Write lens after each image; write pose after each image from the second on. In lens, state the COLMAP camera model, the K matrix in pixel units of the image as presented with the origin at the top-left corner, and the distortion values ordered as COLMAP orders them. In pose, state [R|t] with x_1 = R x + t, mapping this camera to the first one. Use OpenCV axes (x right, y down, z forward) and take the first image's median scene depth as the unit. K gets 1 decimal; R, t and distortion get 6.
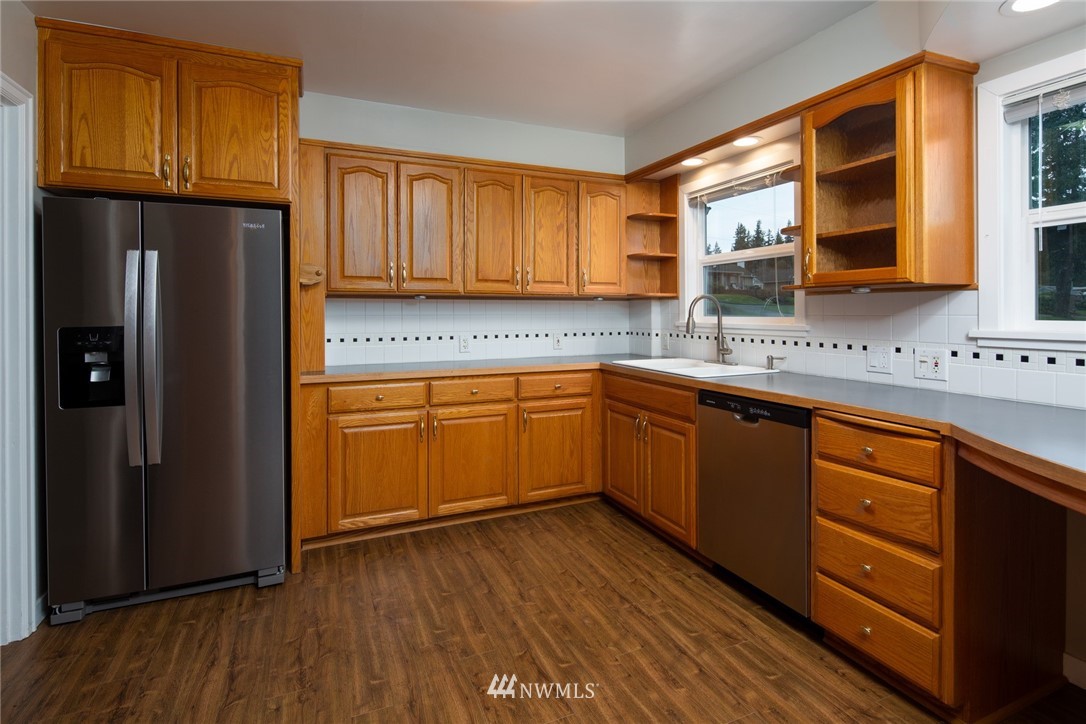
lens RADIAL K [[533.4, 0, 543.9], [0, 533.4, 360.1], [0, 0, 1]] dist [-0.000835, -0.000971]
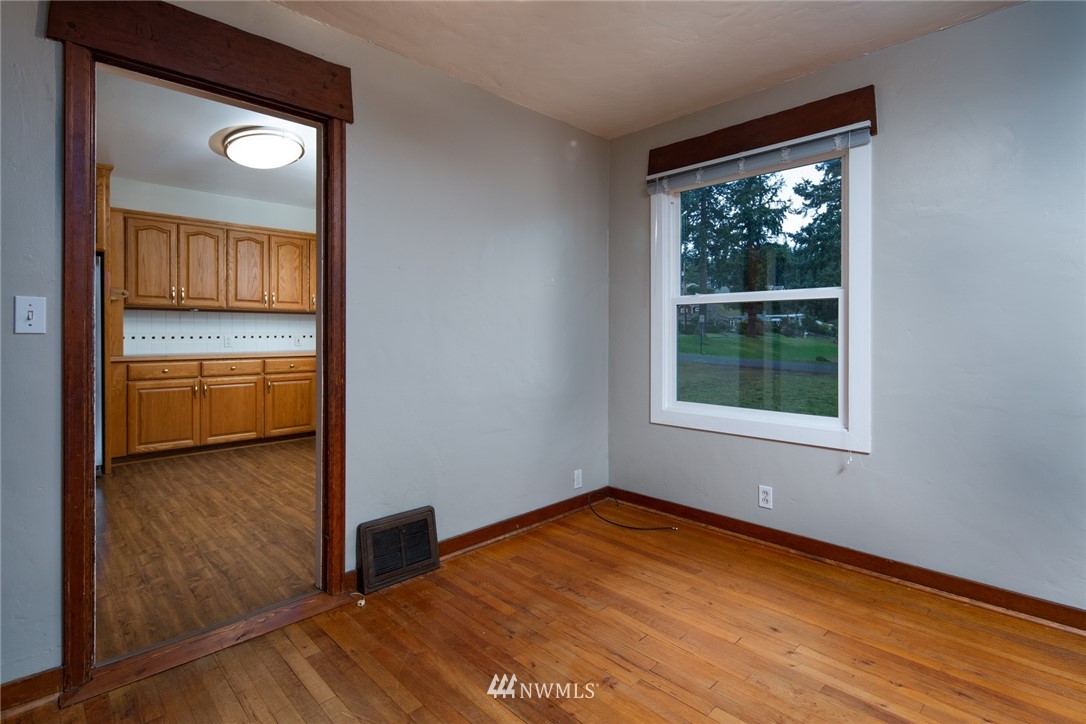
lens RADIAL K [[533.4, 0, 543.6], [0, 533.4, 350.8], [0, 0, 1]] dist [-0.000835, -0.000971]
pose [[0.934163, -0.009748, 0.356714, 0.172258], [0.030417, 0.998164, -0.052379, 0.119334], [-0.355548, 0.059781, 0.932744, -0.848828]]
